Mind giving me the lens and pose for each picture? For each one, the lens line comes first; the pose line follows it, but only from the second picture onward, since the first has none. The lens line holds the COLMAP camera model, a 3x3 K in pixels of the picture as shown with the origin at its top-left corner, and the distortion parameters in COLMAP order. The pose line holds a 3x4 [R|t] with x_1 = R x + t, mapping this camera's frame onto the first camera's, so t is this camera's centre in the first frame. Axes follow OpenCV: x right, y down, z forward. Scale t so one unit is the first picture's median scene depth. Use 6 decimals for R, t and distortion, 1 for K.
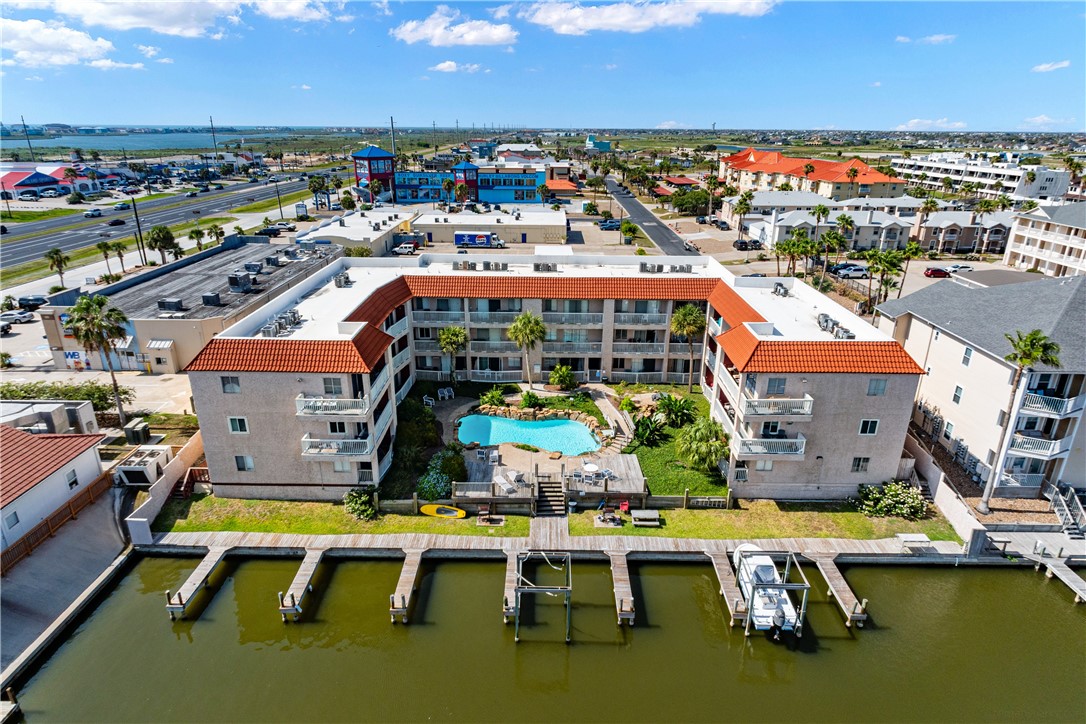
lens RADIAL K [[658.0, 0, 546.1], [0, 658.0, 365.4], [0, 0, 1]] dist [-0.000154, -0.000025]
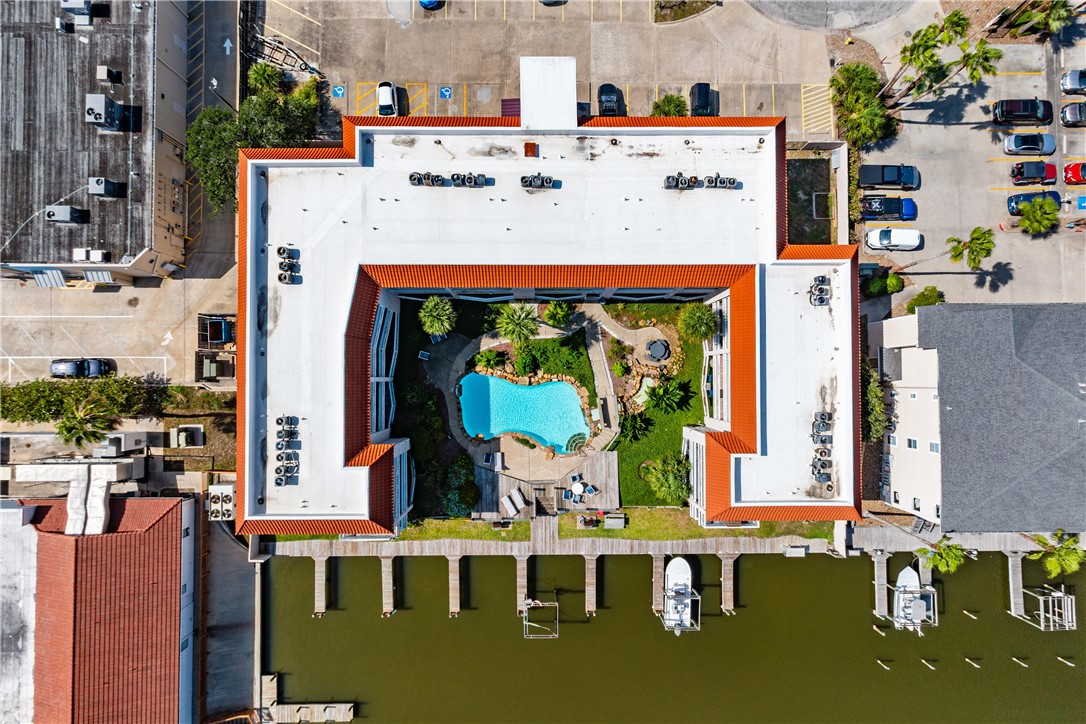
lens RADIAL K [[658.0, 0, 546.1], [0, 658.0, 365.4], [0, 0, 1]] dist [-0.000154, -0.000025]
pose [[0.999954, -0.008303, -0.004804, 0.013869], [0.007340, 0.339885, 0.940438, -0.924403], [-0.006176, -0.940430, 0.339931, 0.667725]]
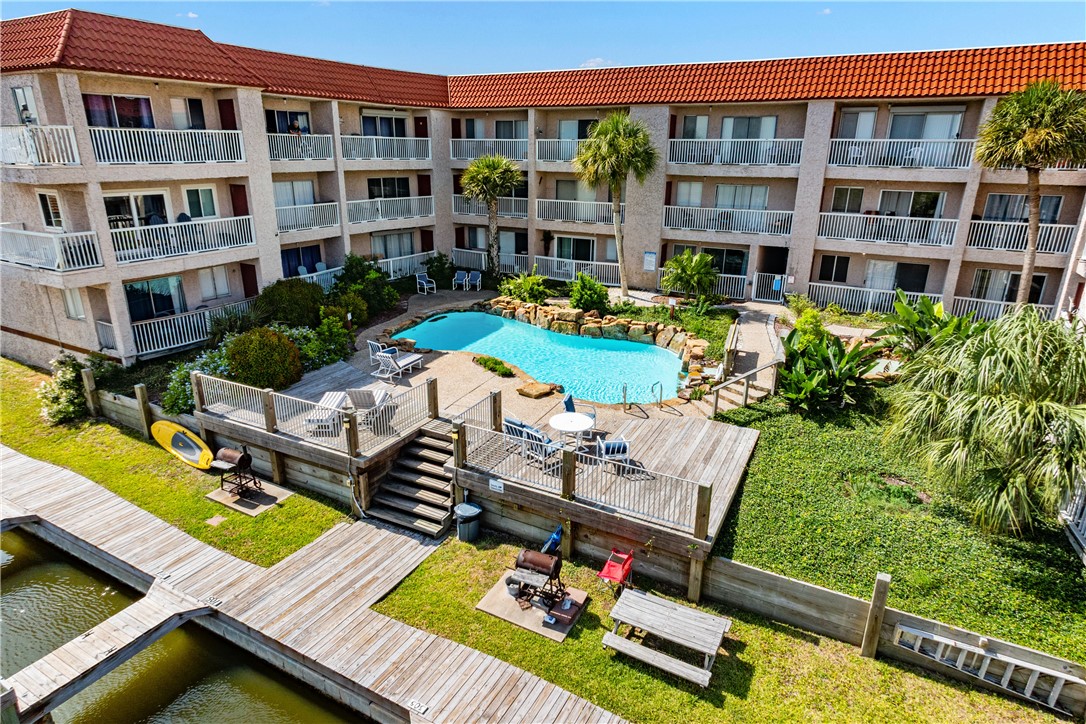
lens RADIAL K [[645.1, 0, 532.4], [0, 645.1, 363.1], [0, 0, 1]] dist [0.005395, -0.000555]
pose [[0.876655, 0.152937, -0.456164, 0.160119], [-0.174259, 0.984688, -0.004756, 0.110603], [0.448452, 0.083660, 0.889883, 0.593351]]
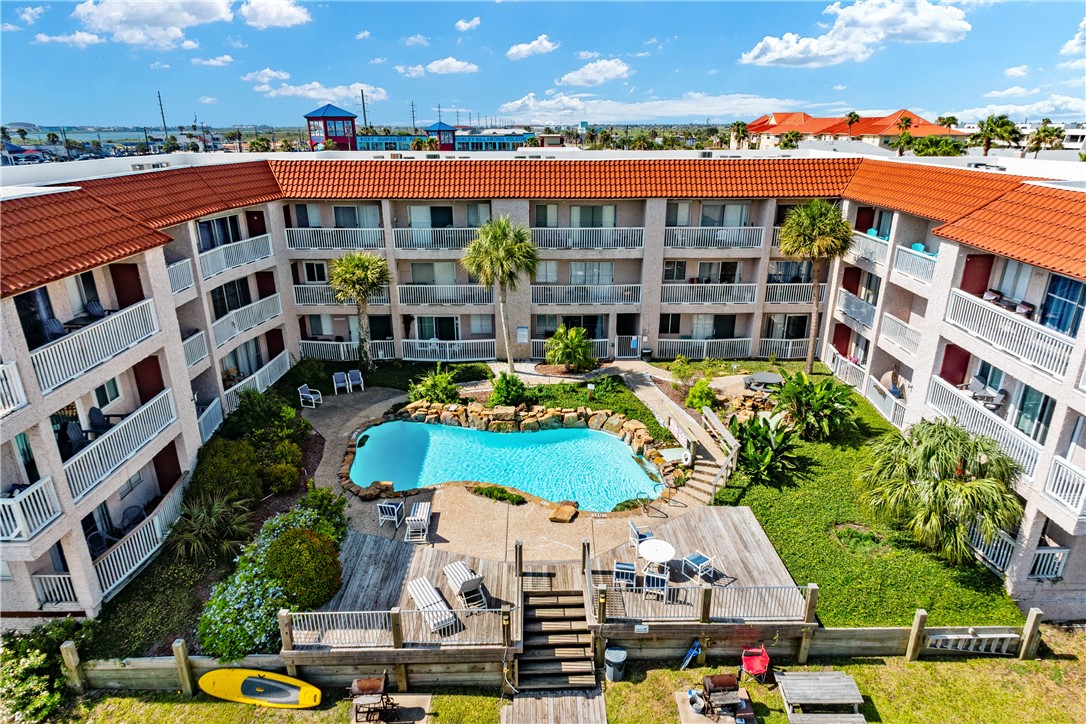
lens RADIAL K [[658.0, 0, 546.1], [0, 658.0, 365.4], [0, 0, 1]] dist [-0.000154, -0.000025]
pose [[0.999829, -0.014524, 0.011422, -0.000755], [0.014627, 0.999852, -0.009027, 0.039517], [-0.011289, 0.009193, 0.999894, 0.507118]]
